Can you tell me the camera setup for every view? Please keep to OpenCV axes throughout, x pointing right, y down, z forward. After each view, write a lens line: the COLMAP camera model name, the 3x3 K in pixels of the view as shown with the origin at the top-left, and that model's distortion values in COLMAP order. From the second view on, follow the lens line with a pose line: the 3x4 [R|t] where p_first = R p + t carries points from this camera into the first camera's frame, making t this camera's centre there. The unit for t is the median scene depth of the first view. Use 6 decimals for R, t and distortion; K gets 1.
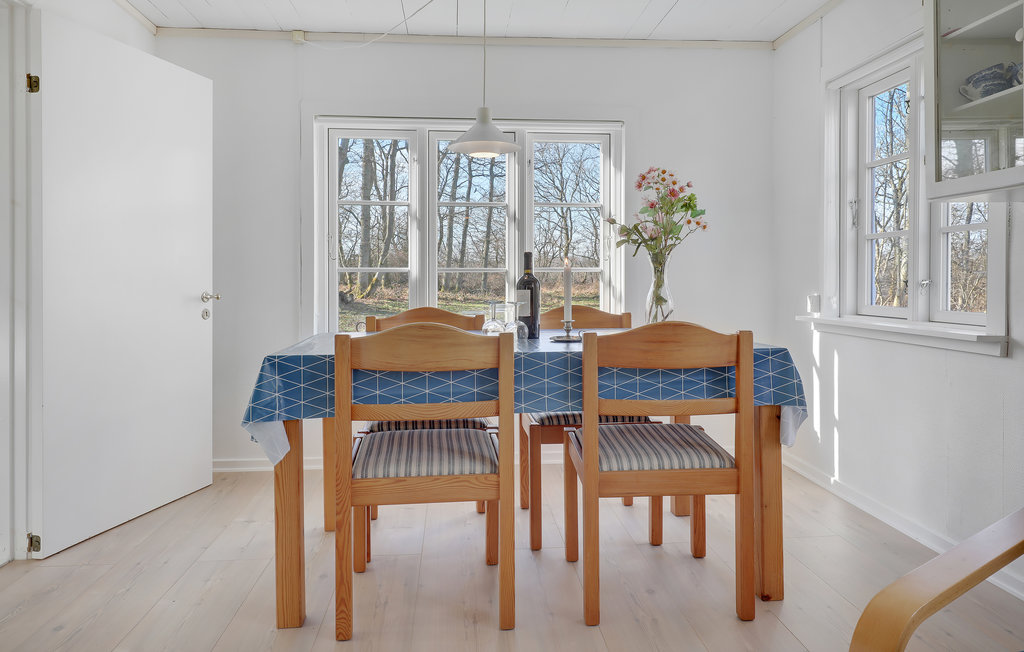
lens RADIAL K [[724.8, 0, 512.6], [0, 724.8, 276.1], [0, 0, 1]] dist [0.005673, 0.000469]
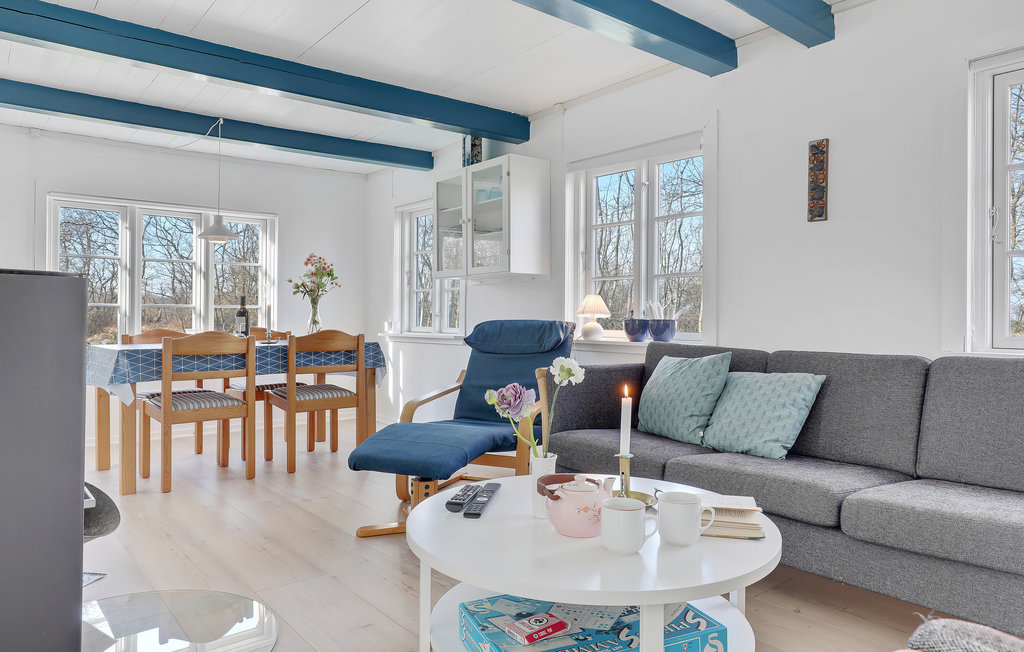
lens RADIAL K [[667.3, 0, 512.7], [0, 667.3, 311.8], [0, 0, 1]] dist [0.001198, 0.000050]
pose [[0.834190, 0.007748, 0.551423, -0.352896], [-0.007130, 0.999969, -0.003265, 0.007219], [-0.551432, -0.001208, 0.834219, -0.811283]]
